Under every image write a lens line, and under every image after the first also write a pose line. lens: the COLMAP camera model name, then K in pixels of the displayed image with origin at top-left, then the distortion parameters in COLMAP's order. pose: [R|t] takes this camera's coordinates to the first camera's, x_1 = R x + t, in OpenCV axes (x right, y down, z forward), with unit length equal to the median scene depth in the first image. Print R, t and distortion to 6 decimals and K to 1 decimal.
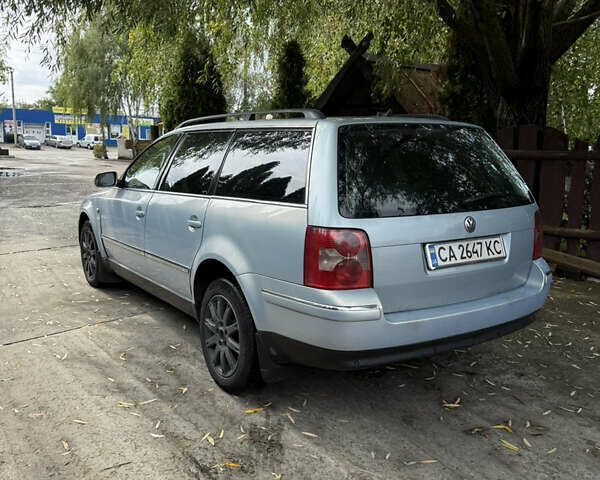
lens RADIAL K [[588.2, 0, 301.4], [0, 588.2, 257.4], [0, 0, 1]] dist [0.128070, -0.217319]
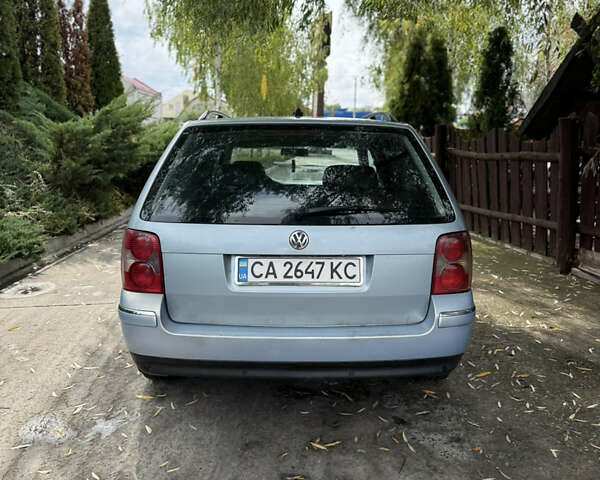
lens RADIAL K [[588.2, 0, 301.4], [0, 588.2, 257.4], [0, 0, 1]] dist [0.128070, -0.217319]
pose [[0.820308, 0.105436, -0.562119, 0.774241], [-0.104328, 0.993955, 0.034188, -0.059734], [0.562326, 0.030600, 0.826349, 0.288270]]
